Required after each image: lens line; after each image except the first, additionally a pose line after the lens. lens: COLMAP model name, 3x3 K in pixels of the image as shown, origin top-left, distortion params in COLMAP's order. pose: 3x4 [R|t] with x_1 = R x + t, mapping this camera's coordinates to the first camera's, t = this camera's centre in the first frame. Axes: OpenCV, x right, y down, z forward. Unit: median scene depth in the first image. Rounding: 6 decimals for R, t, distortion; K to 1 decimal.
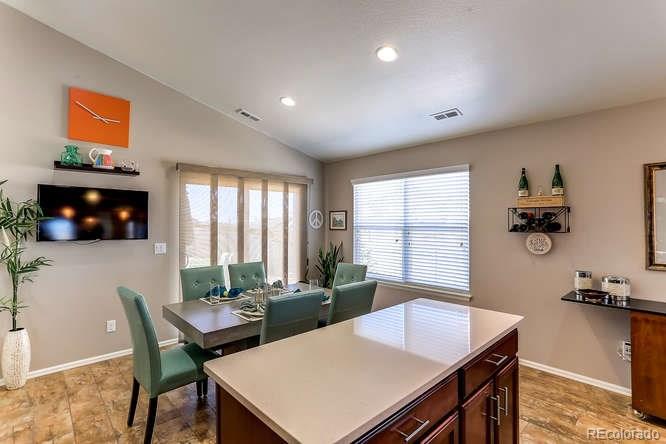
lens RADIAL K [[321.8, 0, 333.0], [0, 321.8, 217.0], [0, 0, 1]] dist [-0.018195, 0.004696]
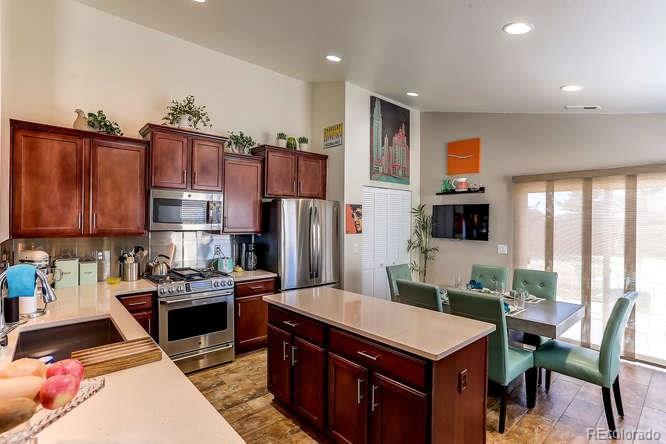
lens RADIAL K [[321.8, 0, 333.3], [0, 321.8, 224.6], [0, 0, 1]] dist [-0.018195, 0.004696]
pose [[-0.032346, 0.010453, -0.999422, 0.715166], [0.008860, 0.999909, 0.010172, -0.014923], [0.999437, -0.008526, -0.032435, 0.407707]]
